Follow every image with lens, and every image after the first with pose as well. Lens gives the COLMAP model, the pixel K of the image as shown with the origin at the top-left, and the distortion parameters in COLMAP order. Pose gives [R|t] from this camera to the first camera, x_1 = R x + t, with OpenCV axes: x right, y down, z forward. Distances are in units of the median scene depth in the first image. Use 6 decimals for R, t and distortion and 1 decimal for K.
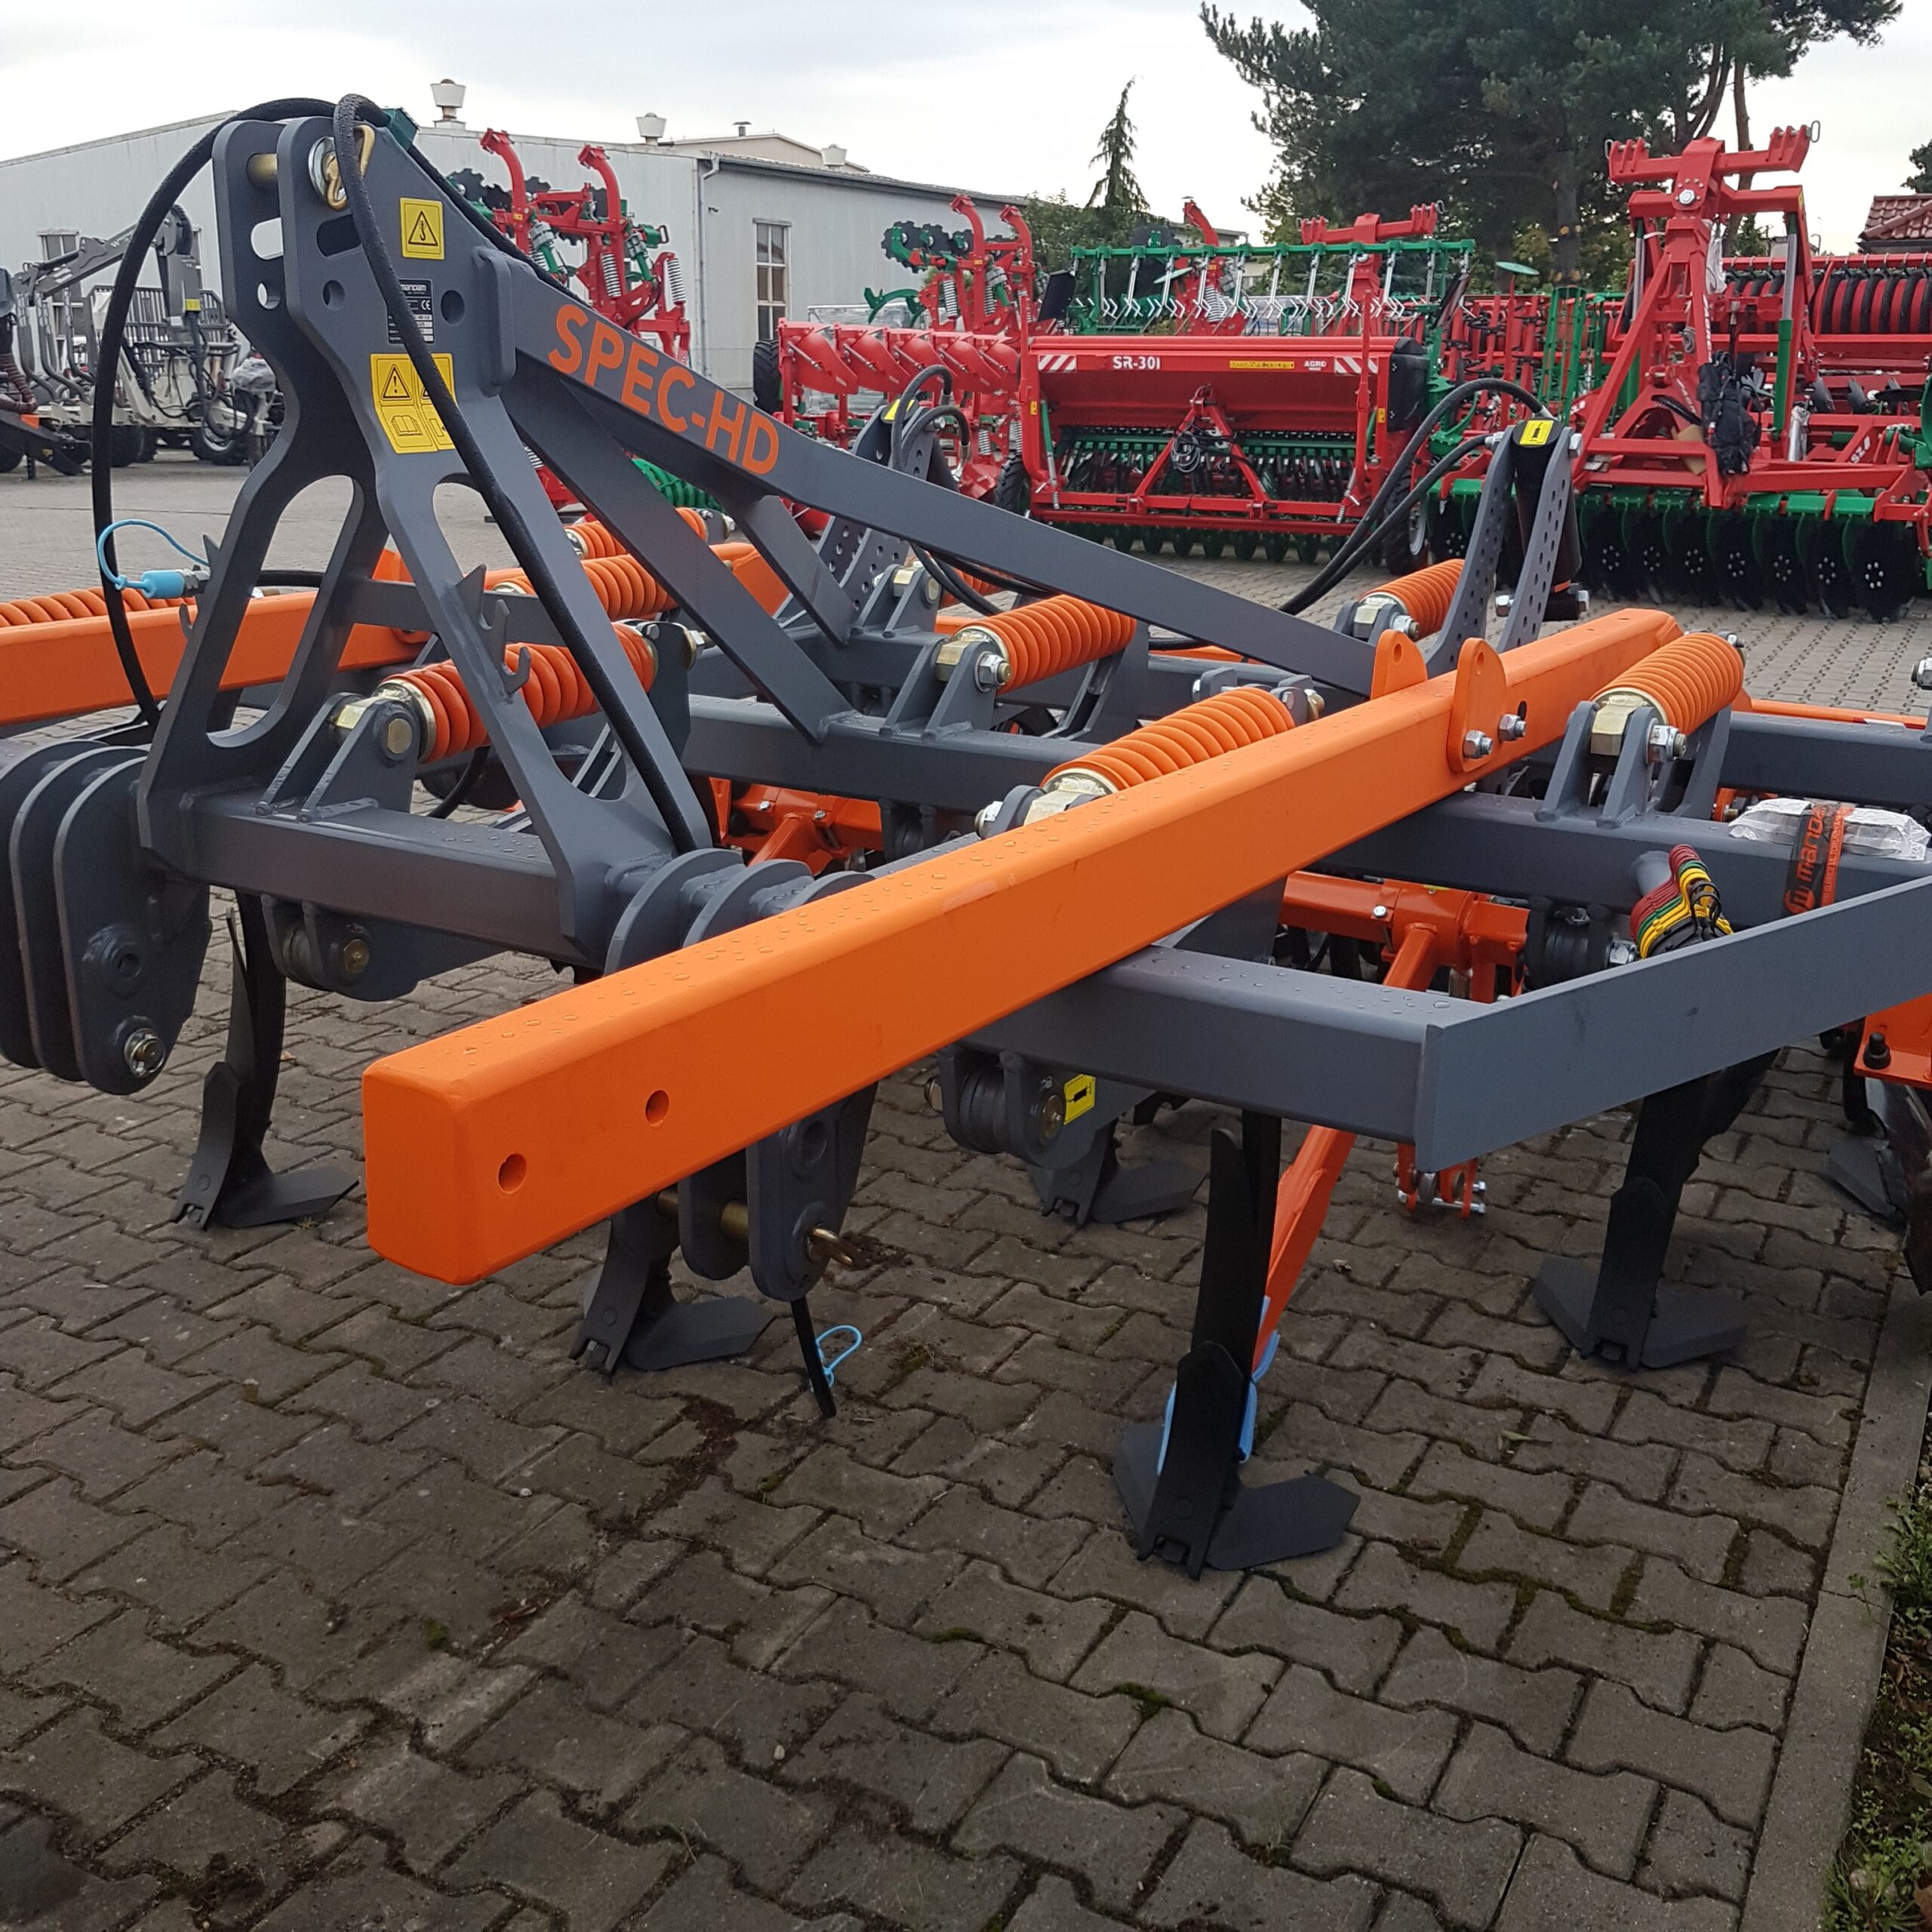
lens RADIAL K [[1992.8, 0, 1013.0], [0, 1992.8, 965.6], [0, 0, 1]] dist [-0.044293, 0.055814]
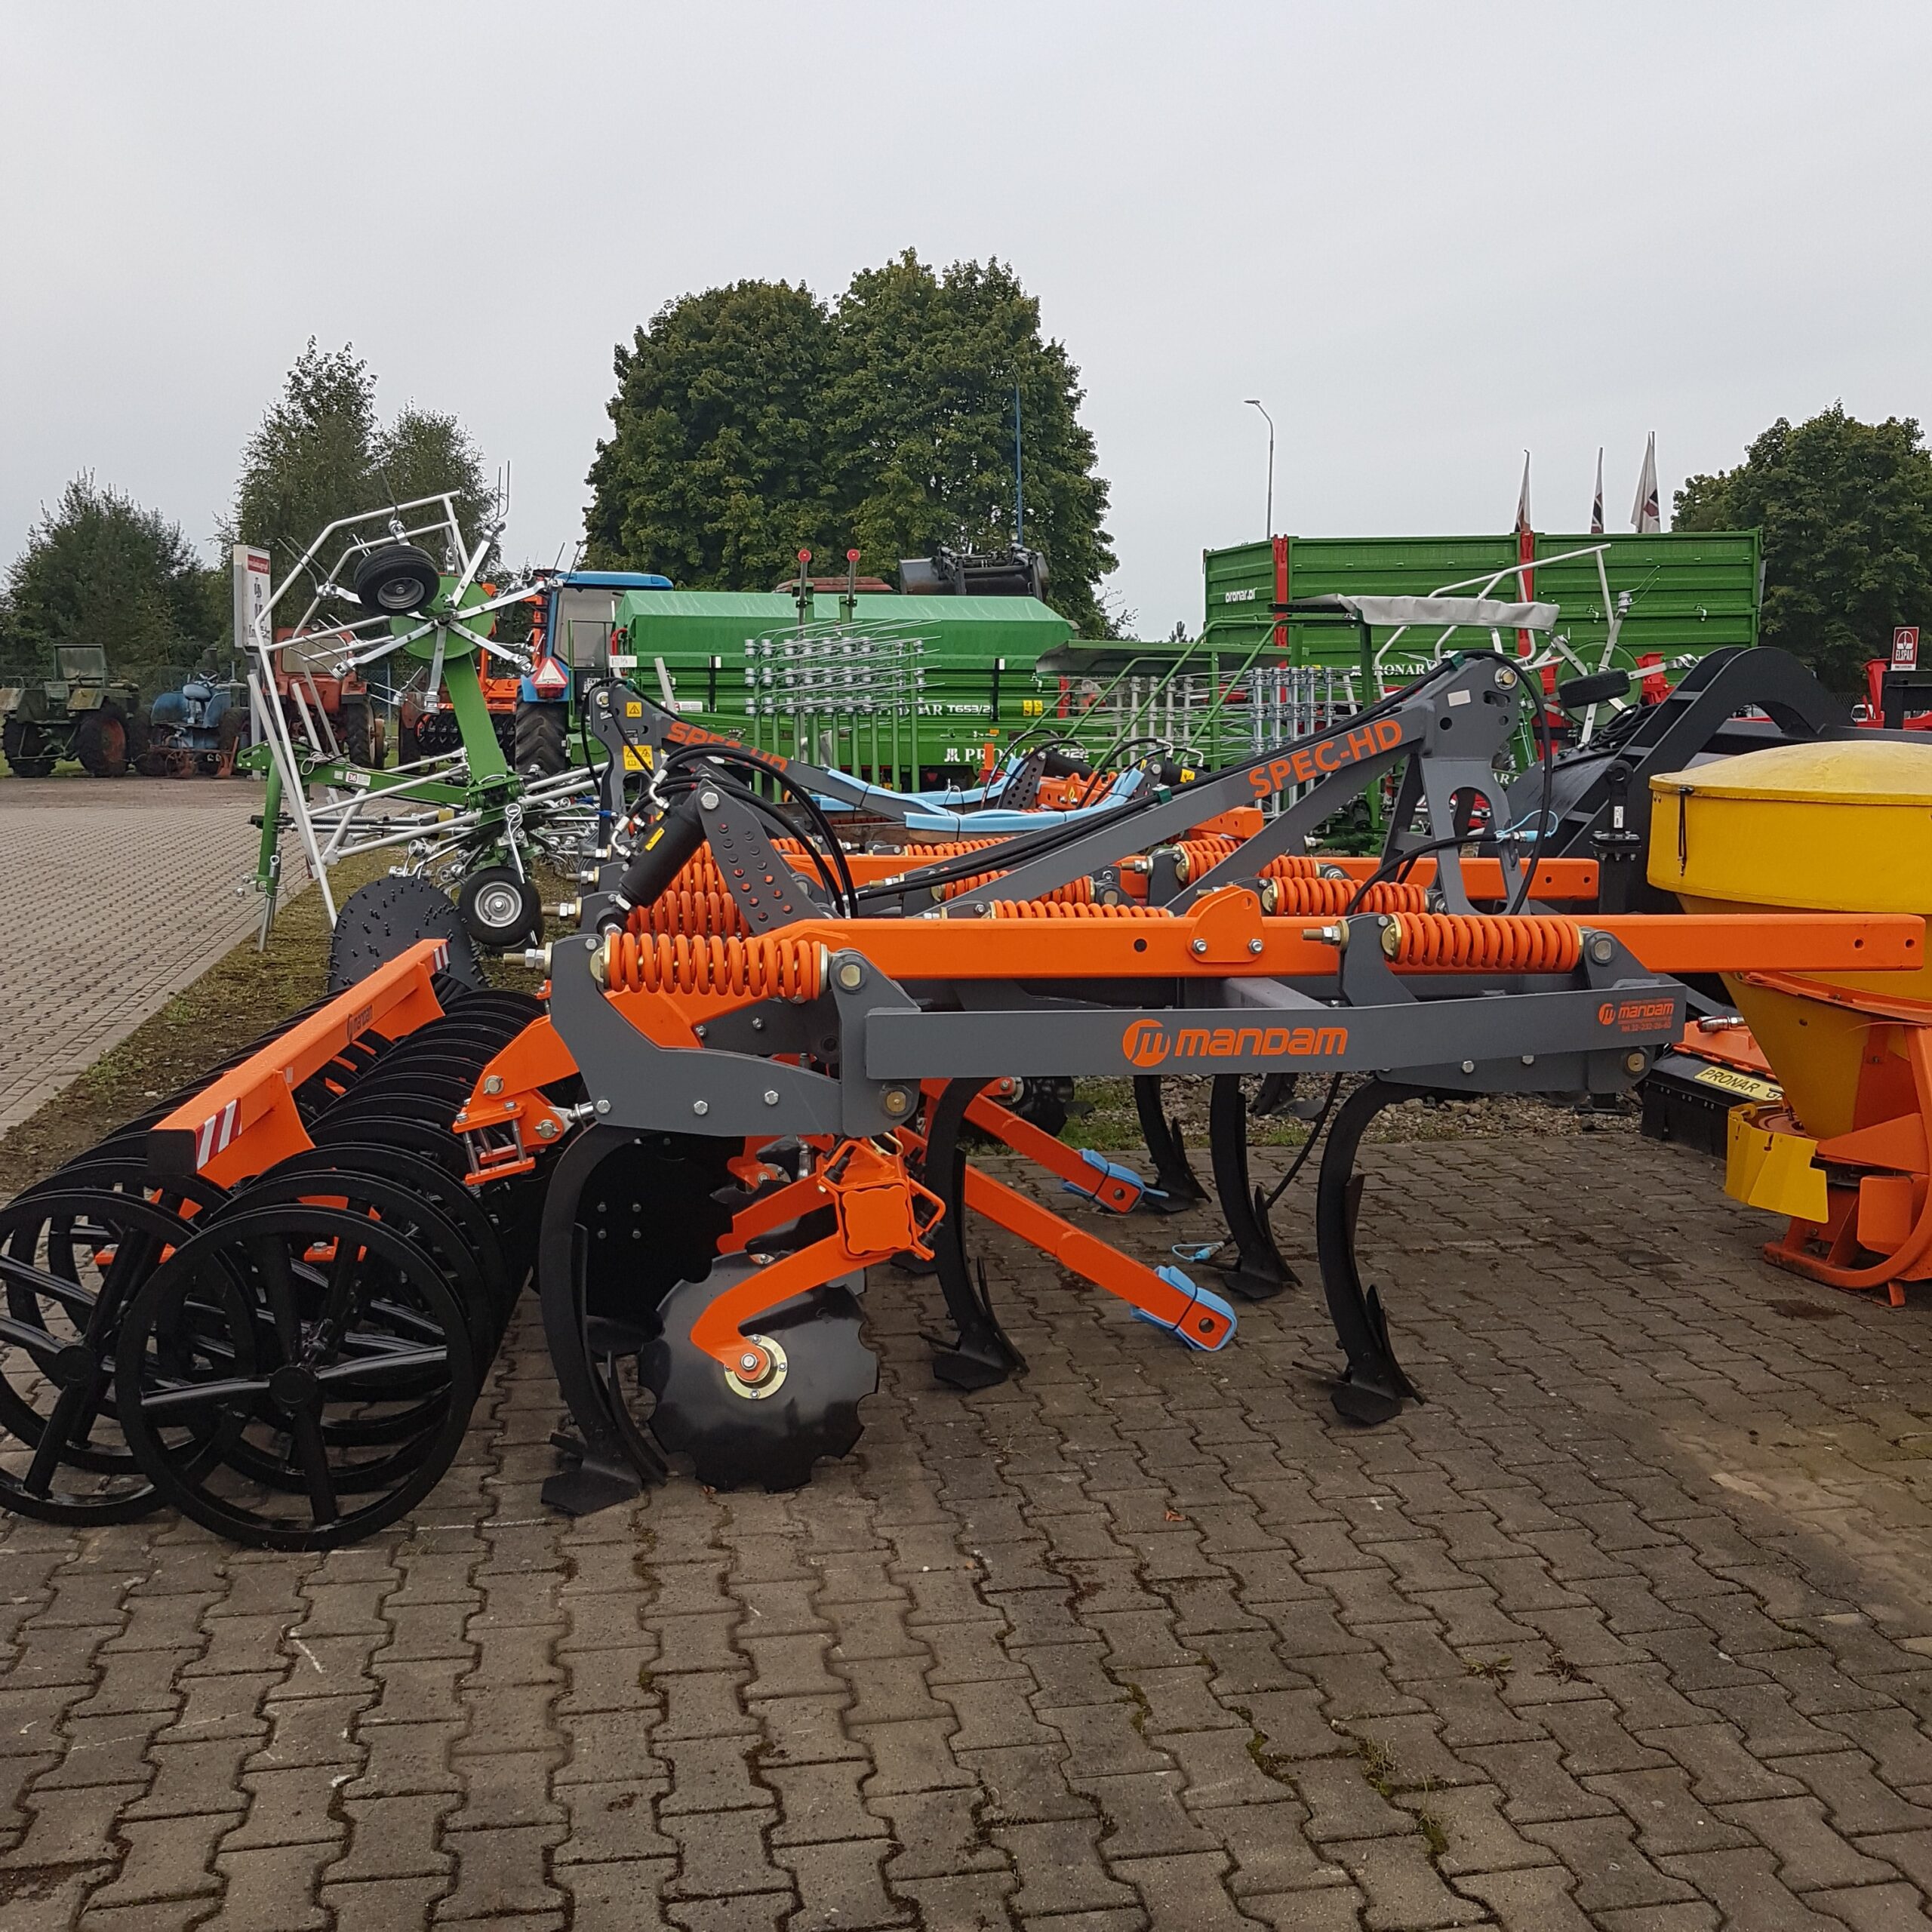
lens RADIAL K [[2000.9, 0, 973.6], [0, 2000.9, 958.8], [0, 0, 1]] dist [-0.002841, 0.003031]
pose [[-0.620838, -0.127035, 0.773578, -1.444280], [0.205248, 0.926022, 0.316792, -0.725574], [-0.756593, 0.355452, -0.548836, 2.182461]]
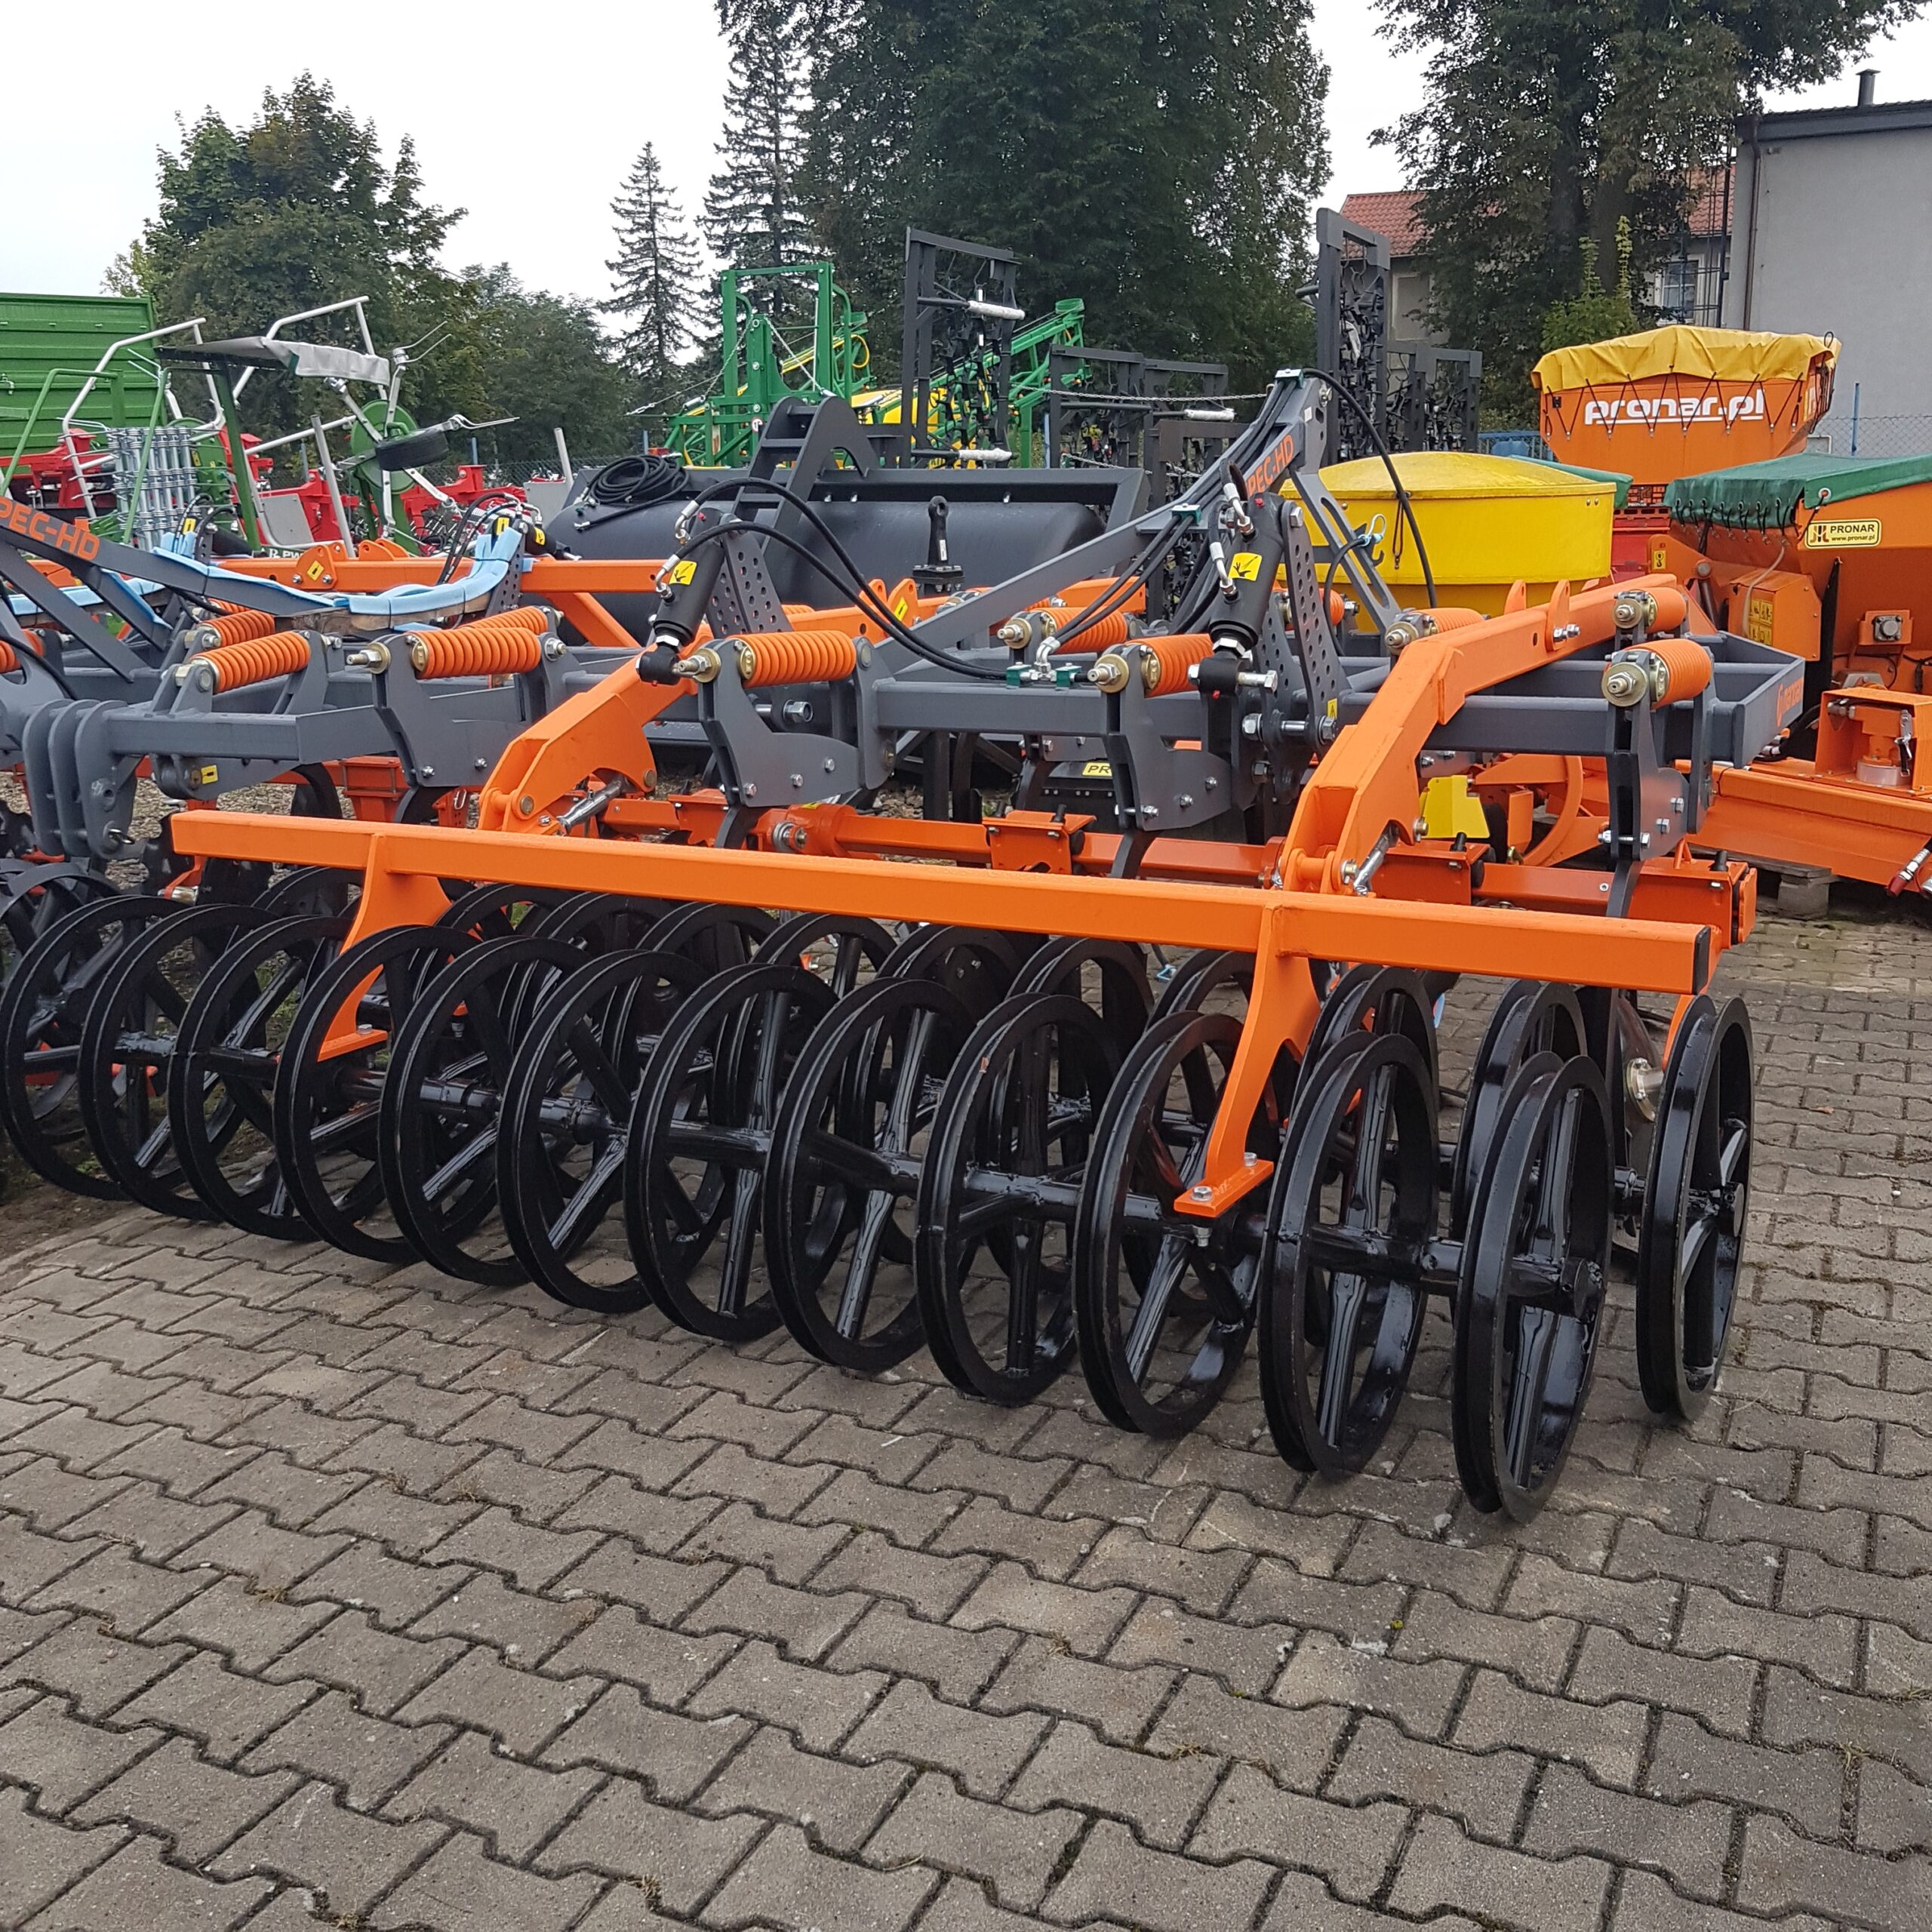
lens RADIAL K [[1997.4, 0, 989.3], [0, 1997.4, 928.5], [0, 0, 1]] dist [-0.001594, 0.019139]
pose [[-0.998927, 0.012061, -0.044708, 0.164238], [-0.011413, 0.871575, 0.490130, -0.798197], [0.044878, 0.490114, -0.870502, 2.720801]]
